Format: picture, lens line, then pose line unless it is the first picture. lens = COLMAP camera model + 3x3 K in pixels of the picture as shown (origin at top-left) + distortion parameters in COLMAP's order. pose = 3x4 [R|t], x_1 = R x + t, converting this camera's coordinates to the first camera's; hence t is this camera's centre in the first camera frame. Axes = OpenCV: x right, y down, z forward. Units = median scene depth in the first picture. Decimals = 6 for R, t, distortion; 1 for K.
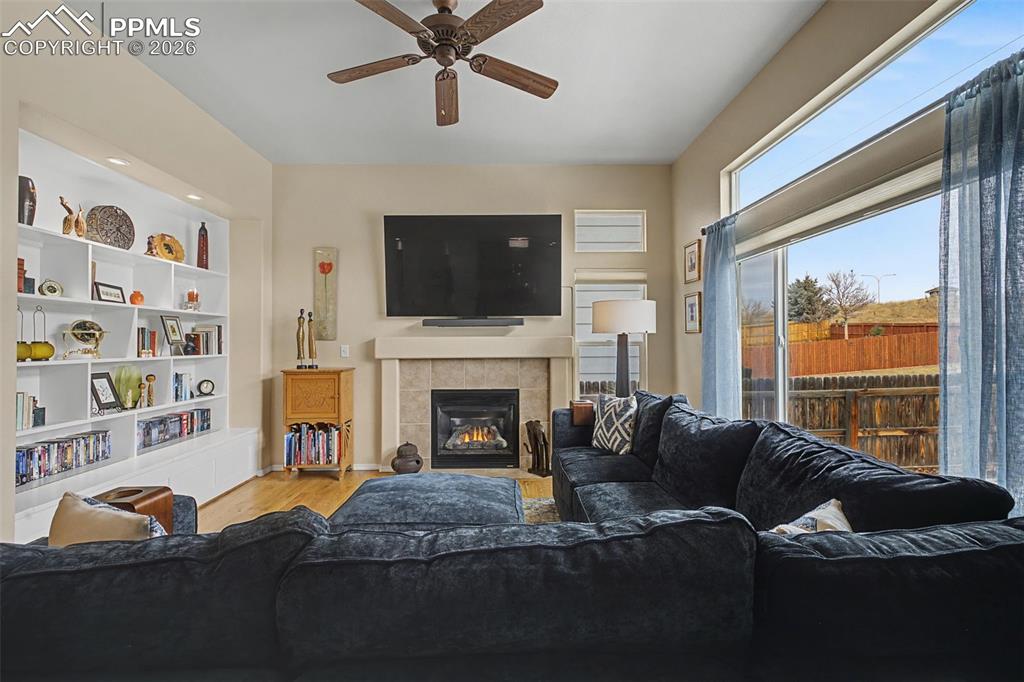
lens RADIAL K [[462.5, 0, 514.6], [0, 462.5, 340.9], [0, 0, 1]] dist [0.001992, 0.000298]
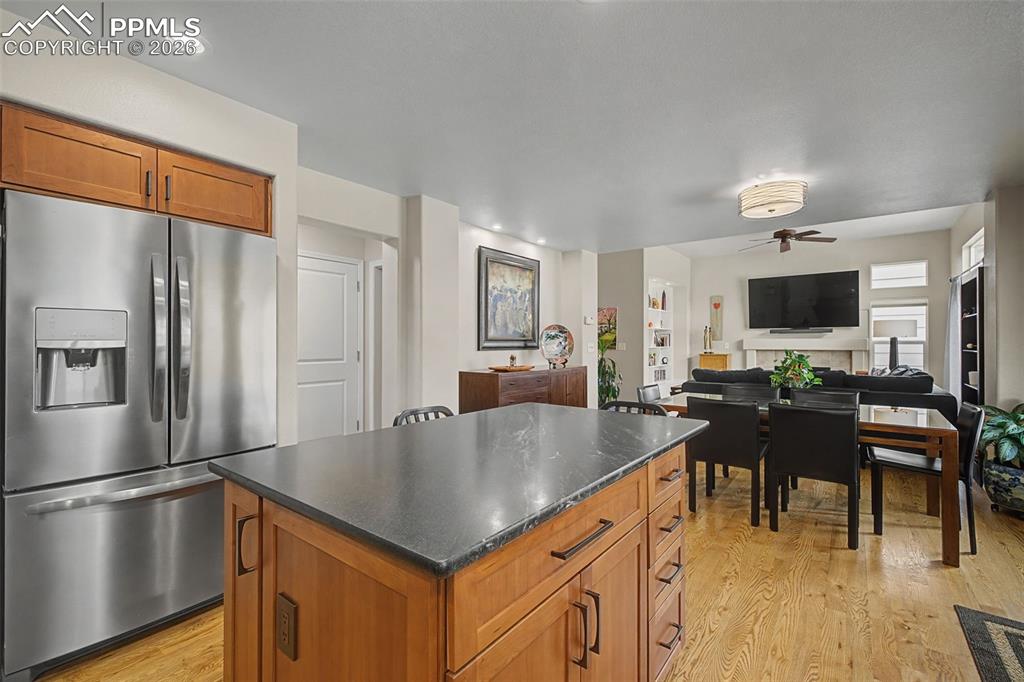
lens RADIAL K [[442.1, 0, 512.0], [0, 442.1, 341.0], [0, 0, 1]] dist [-0.000478, -0.000075]
pose [[0.772203, 0.001995, -0.635373, 0.157729], [0.000120, 0.999995, 0.003286, -0.005546], [0.635376, -0.002614, 0.772198, -1.212370]]
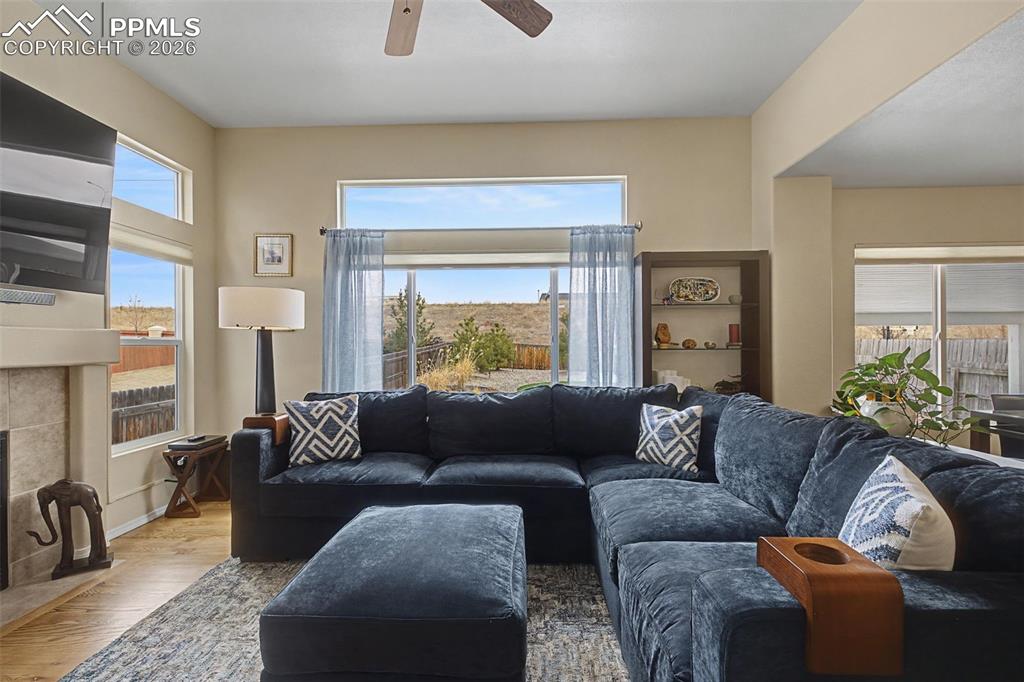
lens RADIAL K [[462.5, 0, 514.6], [0, 462.5, 340.9], [0, 0, 1]] dist [0.001992, 0.000298]
pose [[0.065730, 0.006875, 0.997814, -0.496879], [0.003382, 0.999969, -0.007112, 0.012395], [-0.997832, 0.003842, 0.065704, 0.447007]]
